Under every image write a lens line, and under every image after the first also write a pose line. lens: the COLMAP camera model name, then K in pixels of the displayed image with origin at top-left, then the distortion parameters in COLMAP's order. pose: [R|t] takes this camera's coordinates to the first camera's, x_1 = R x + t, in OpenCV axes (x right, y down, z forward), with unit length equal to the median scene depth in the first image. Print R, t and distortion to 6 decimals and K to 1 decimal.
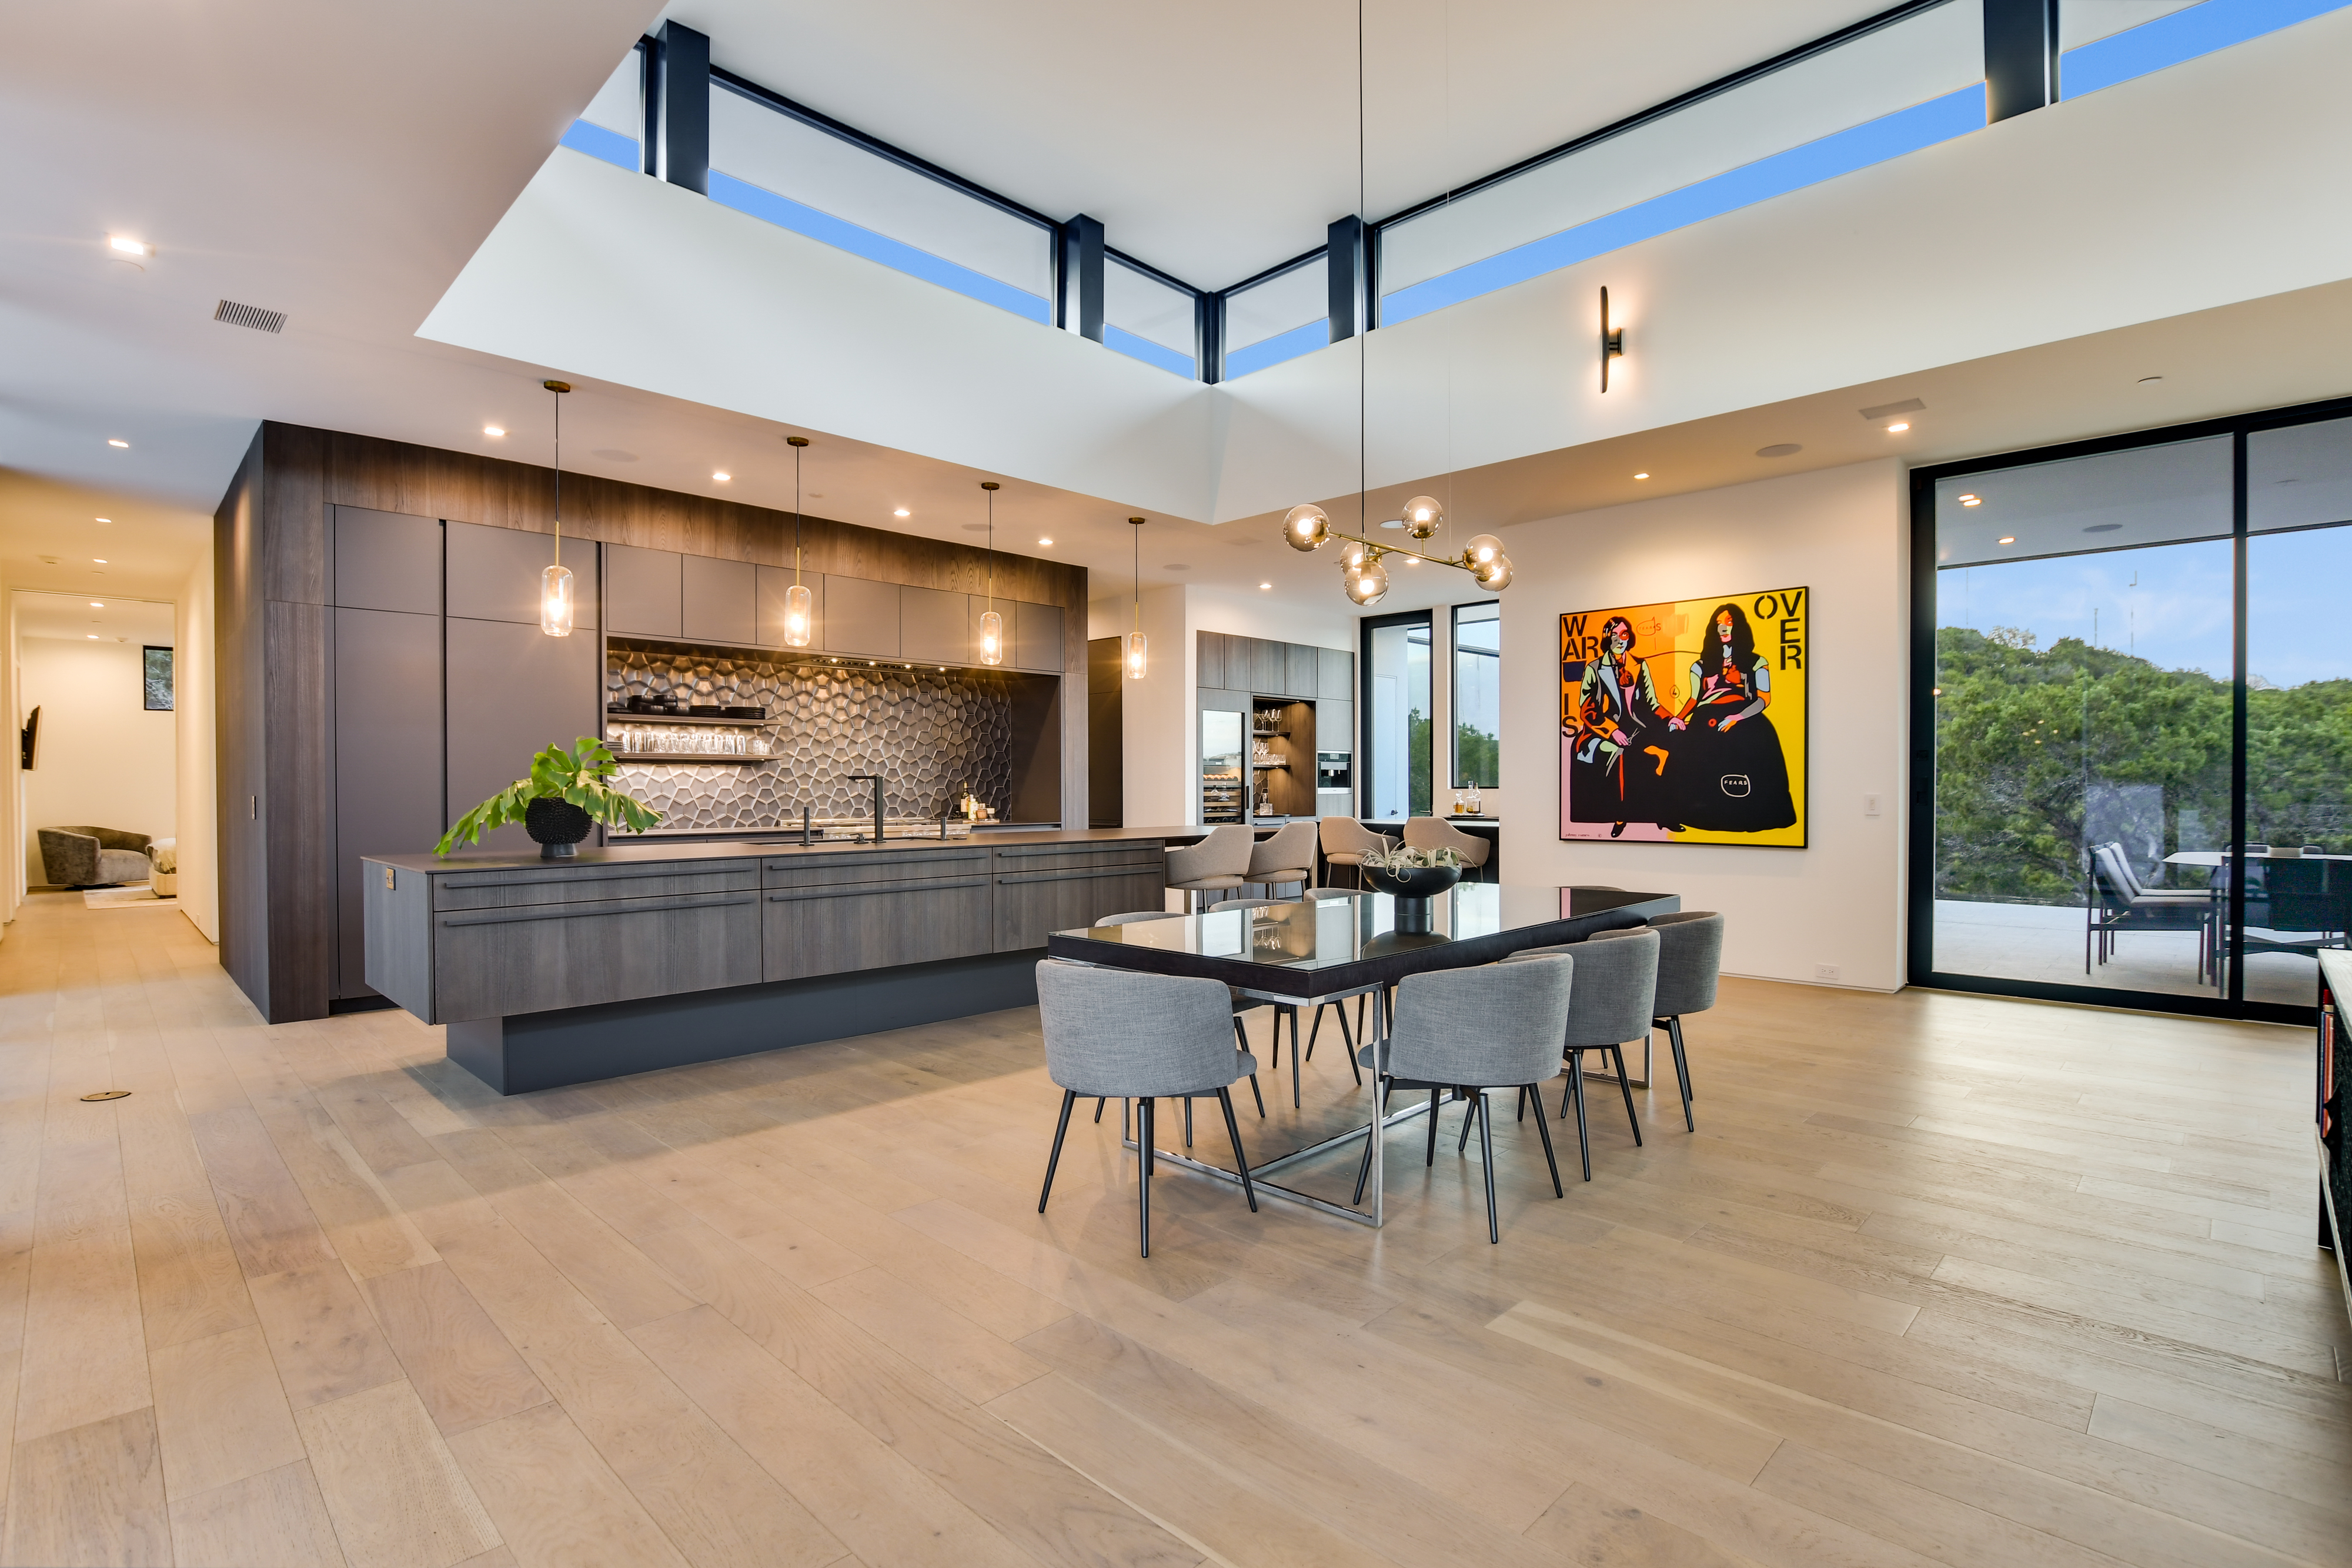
lens RADIAL K [[1115.1, 0, 1154.9], [0, 1115.1, 797.1], [0, 0, 1]] dist [-0.031100, 0.004776]
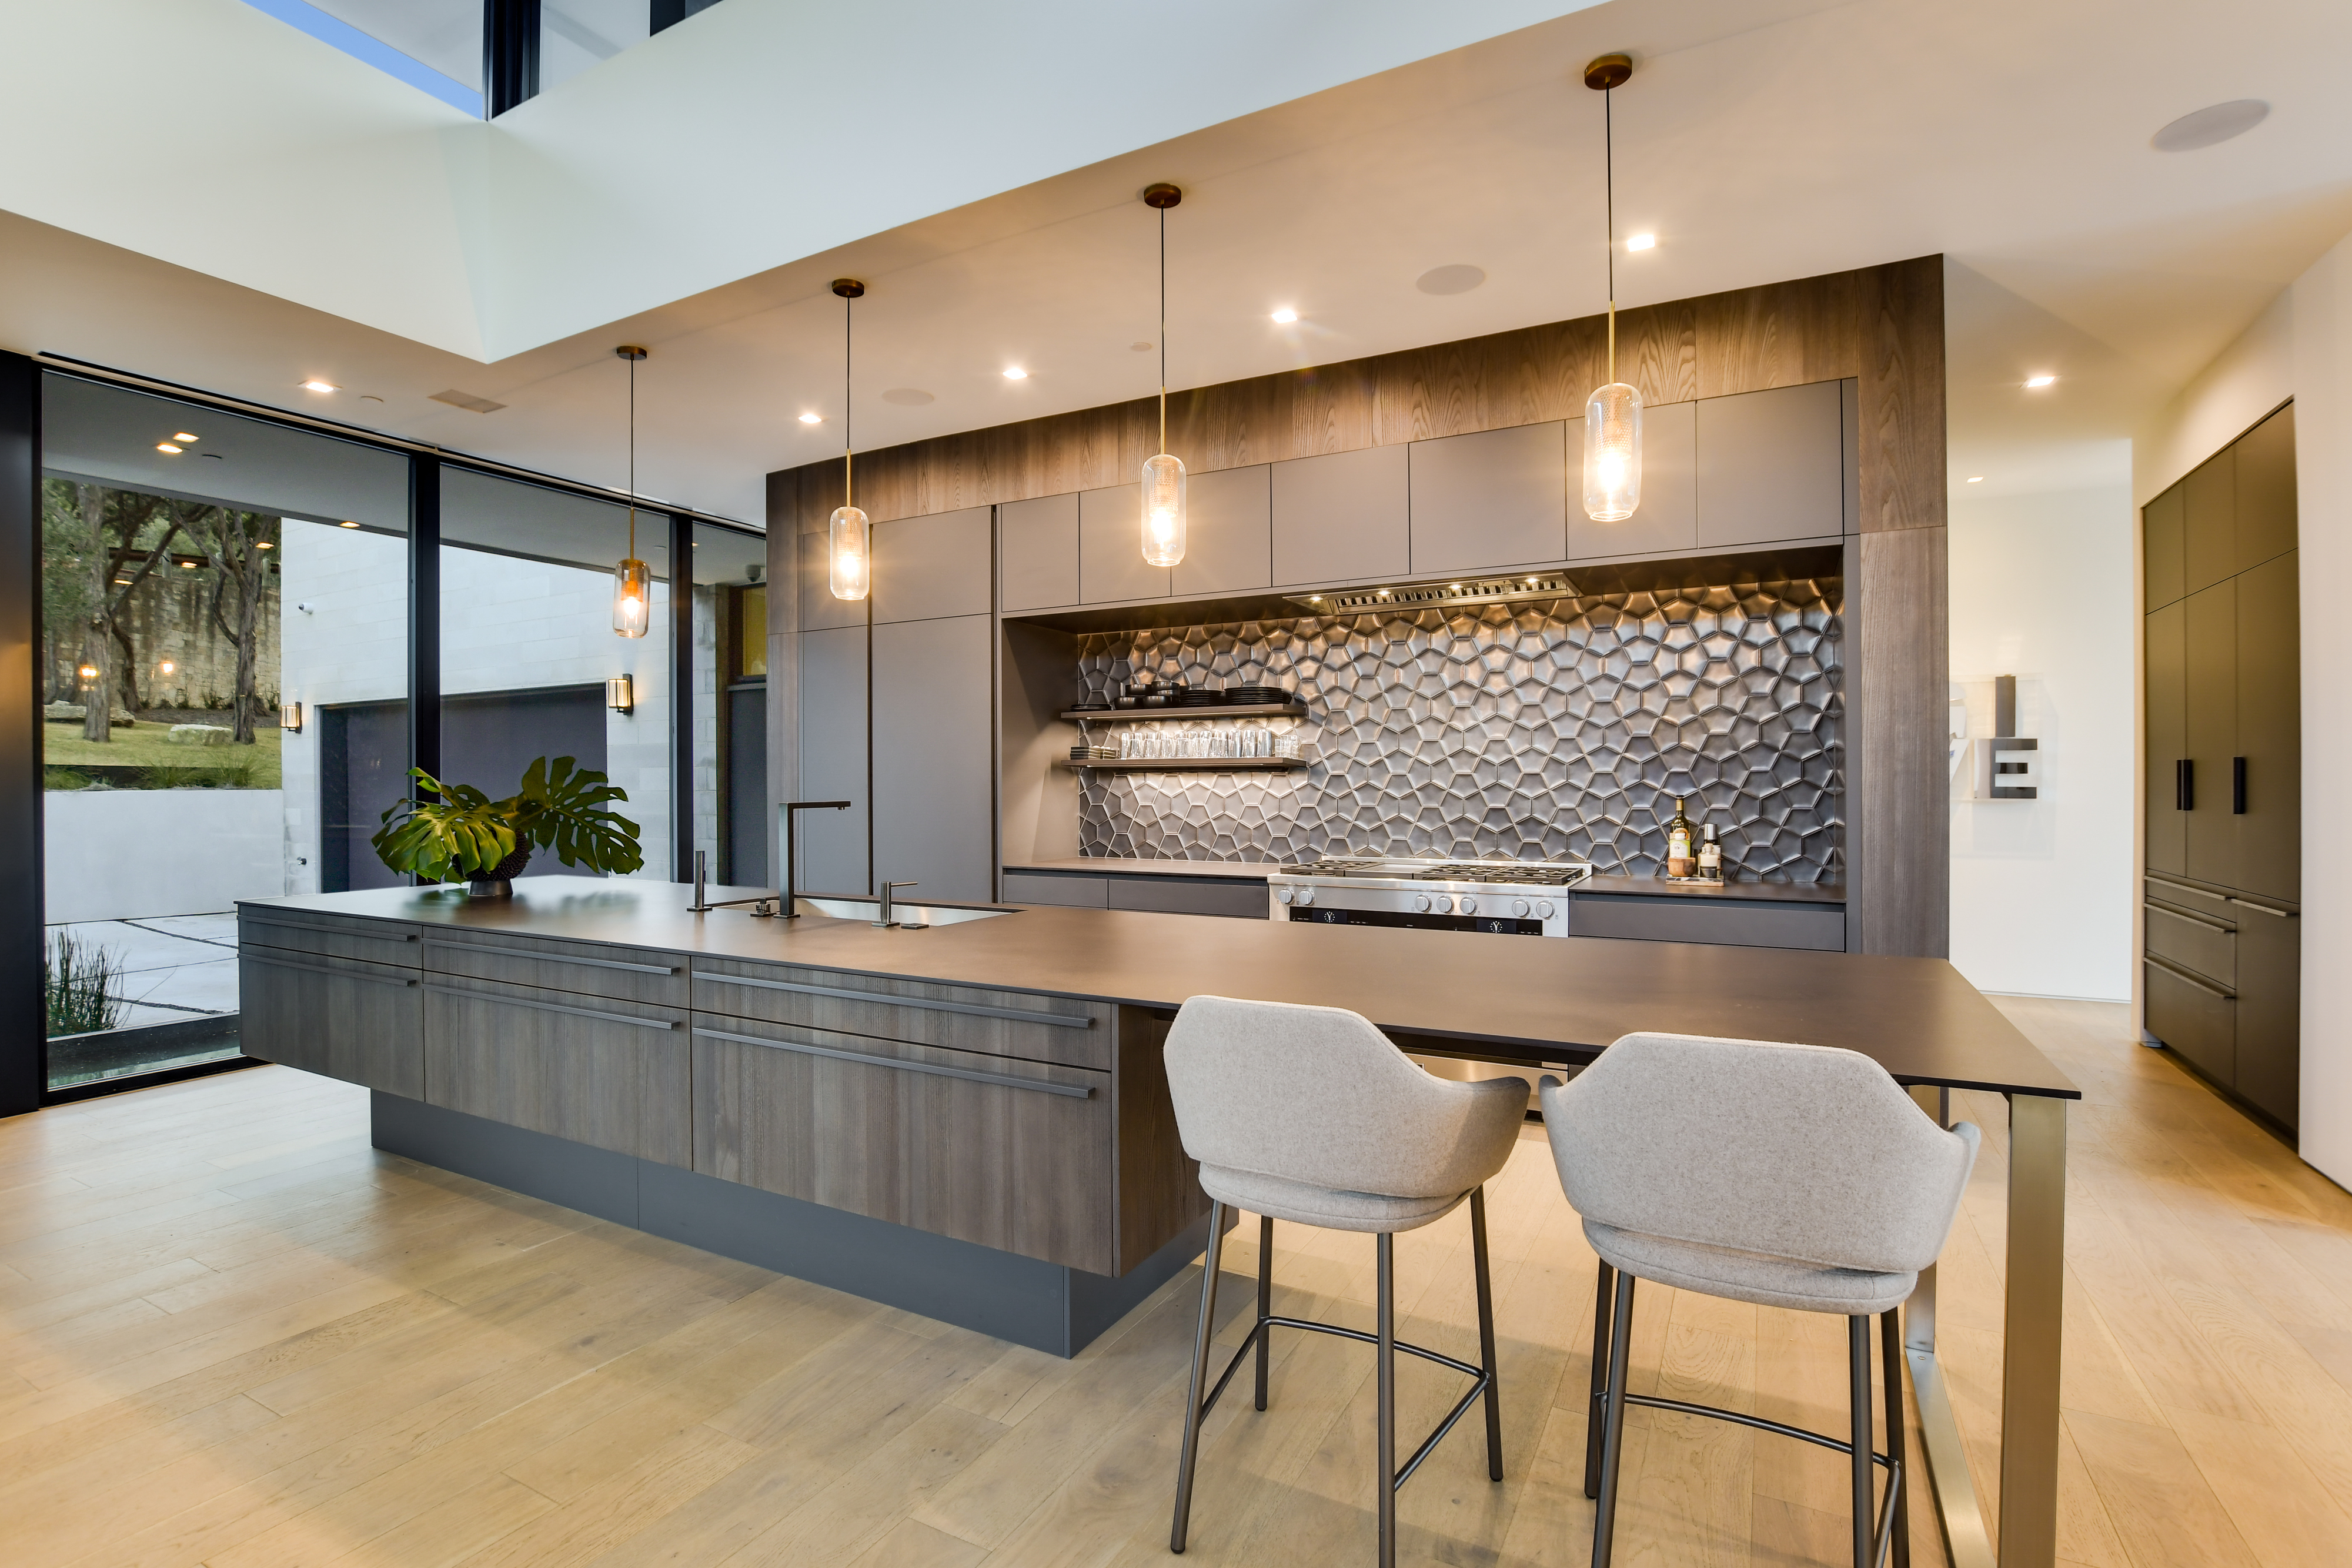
lens RADIAL K [[1115.1, 0, 1171.2], [0, 1115.1, 771.6], [0, 0, 1]] dist [-0.031100, 0.004776]
pose [[0.280834, -0.003426, -0.959750, 0.289415], [-0.007029, 0.999959, -0.005627, -0.026803], [0.959731, 0.008326, 0.280799, 0.802002]]
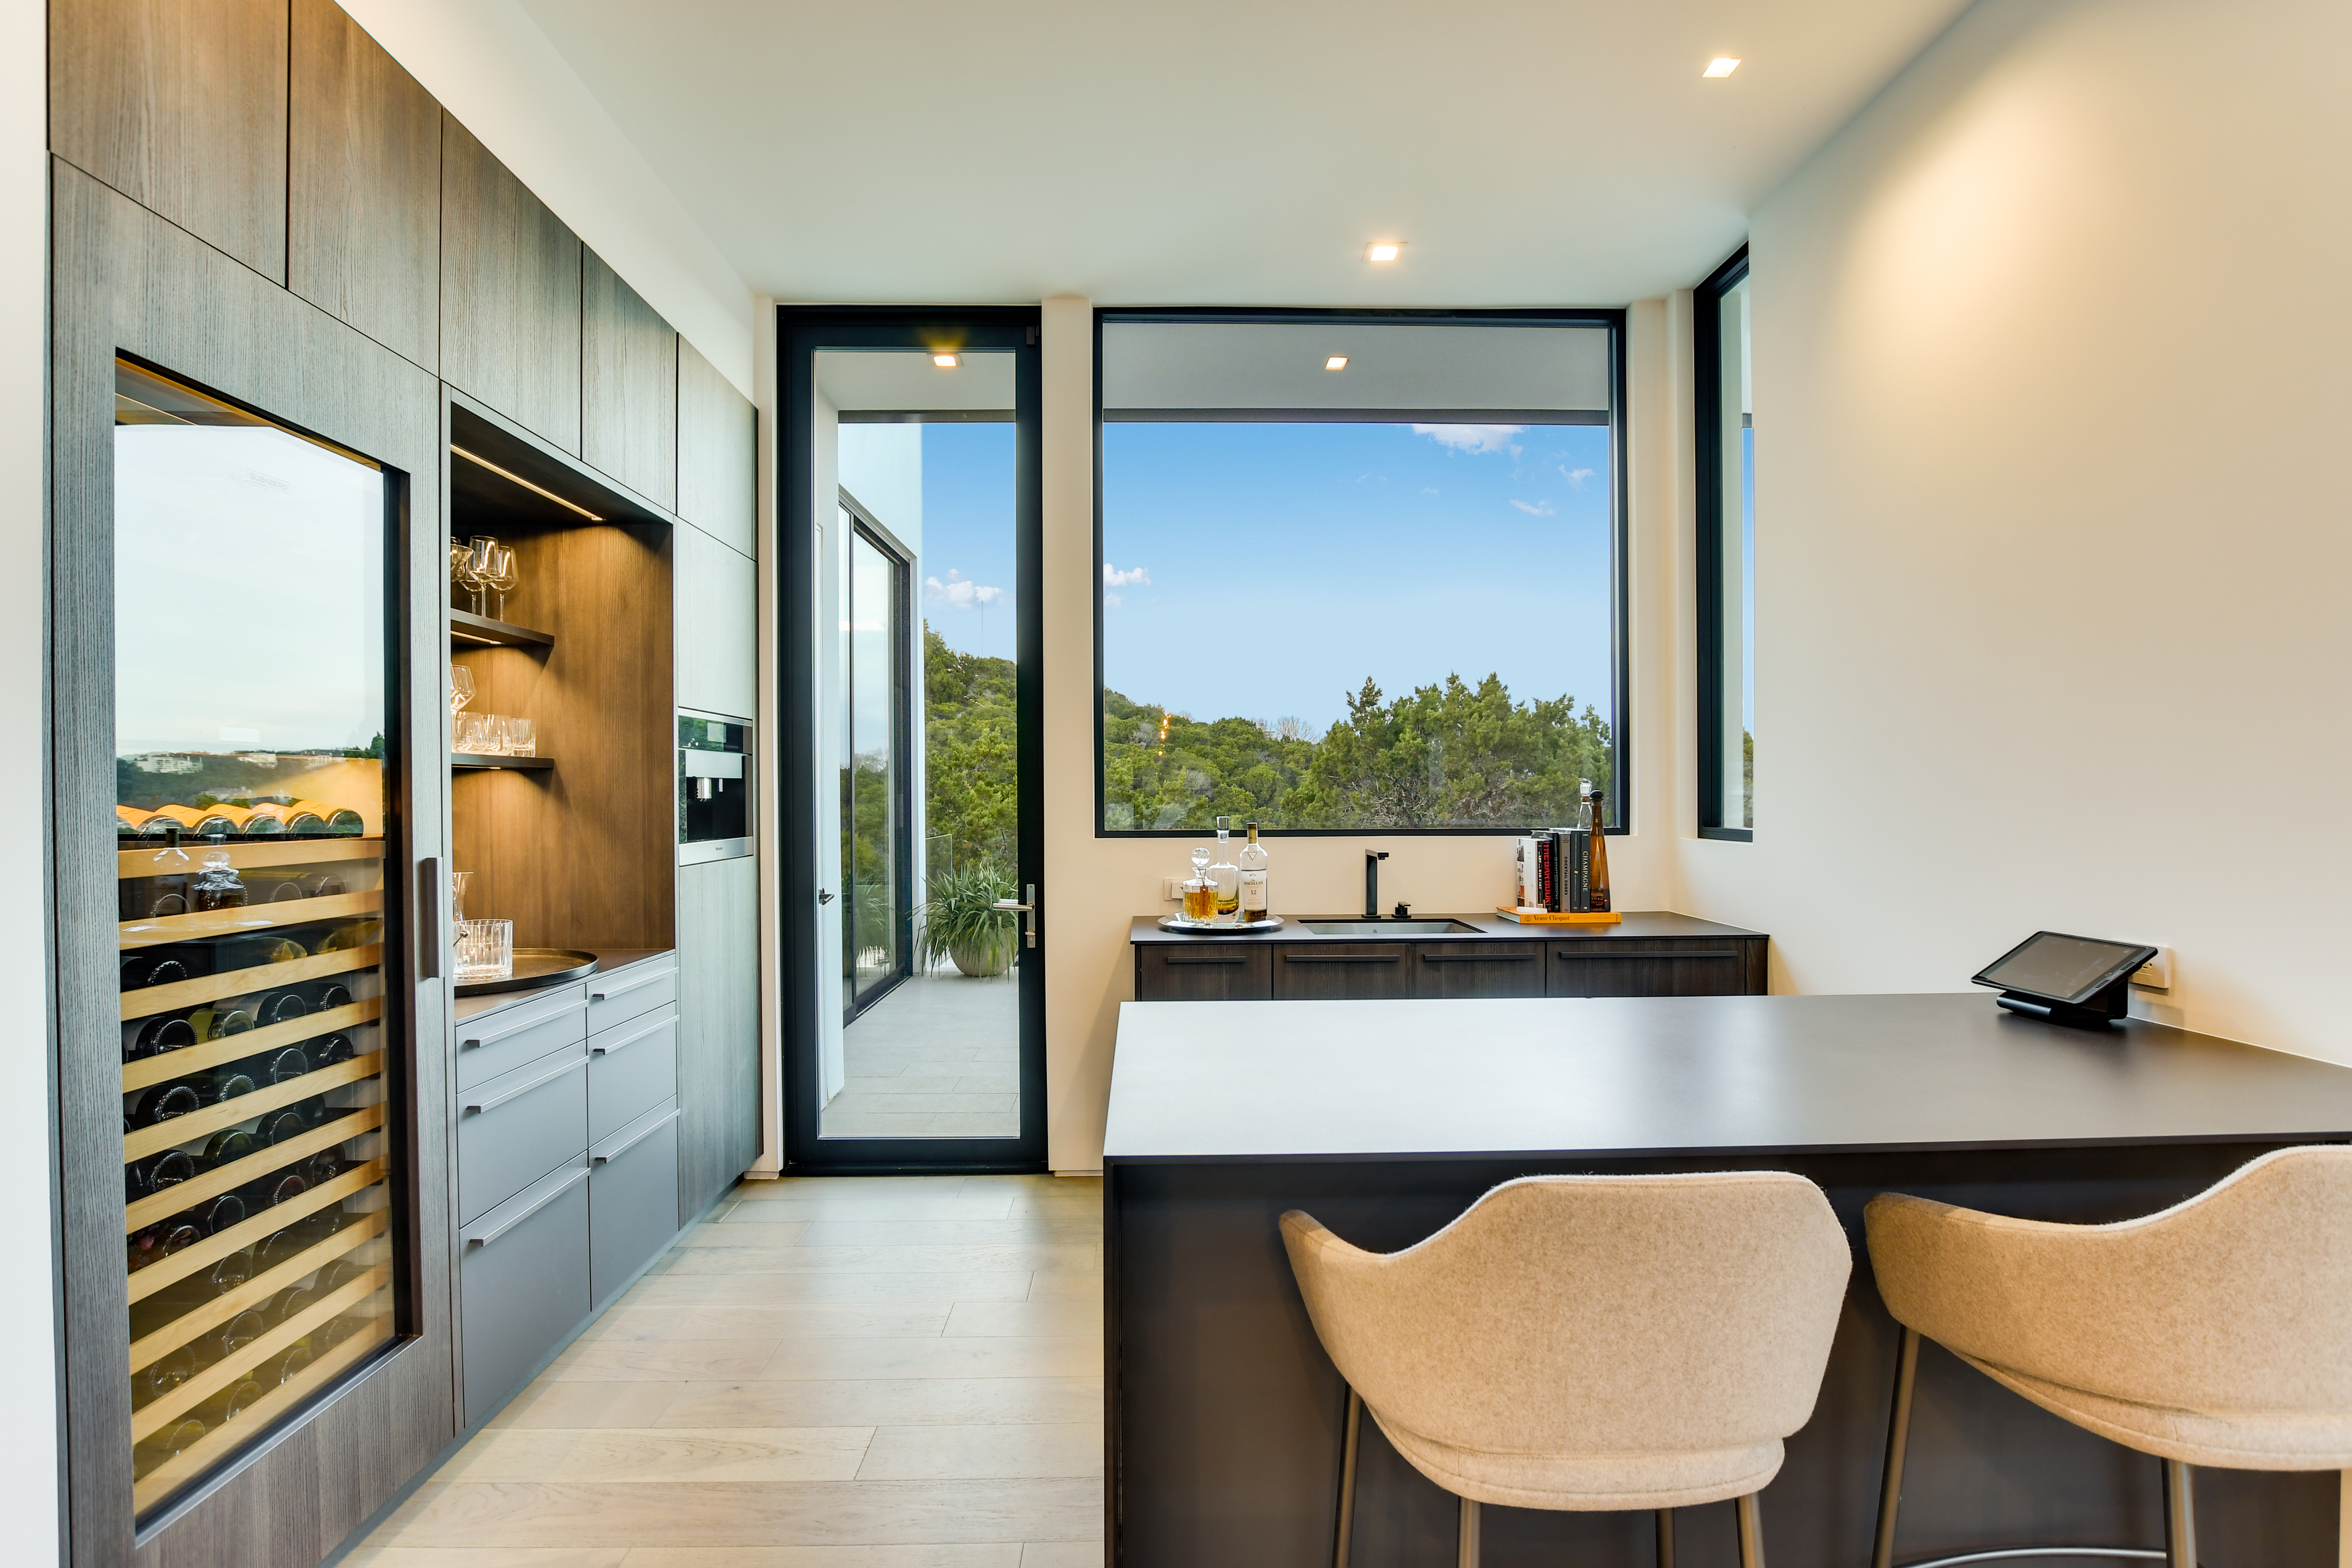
lens RADIAL K [[1115.1, 0, 1204.9], [0, 1115.1, 803.0], [0, 0, 1]] dist [-0.031100, 0.004776]
pose [[0.674963, -0.005584, 0.737831, 0.050703], [0.007144, 0.999974, 0.001032, -0.027782], [-0.737817, 0.004574, 0.674985, 1.144150]]
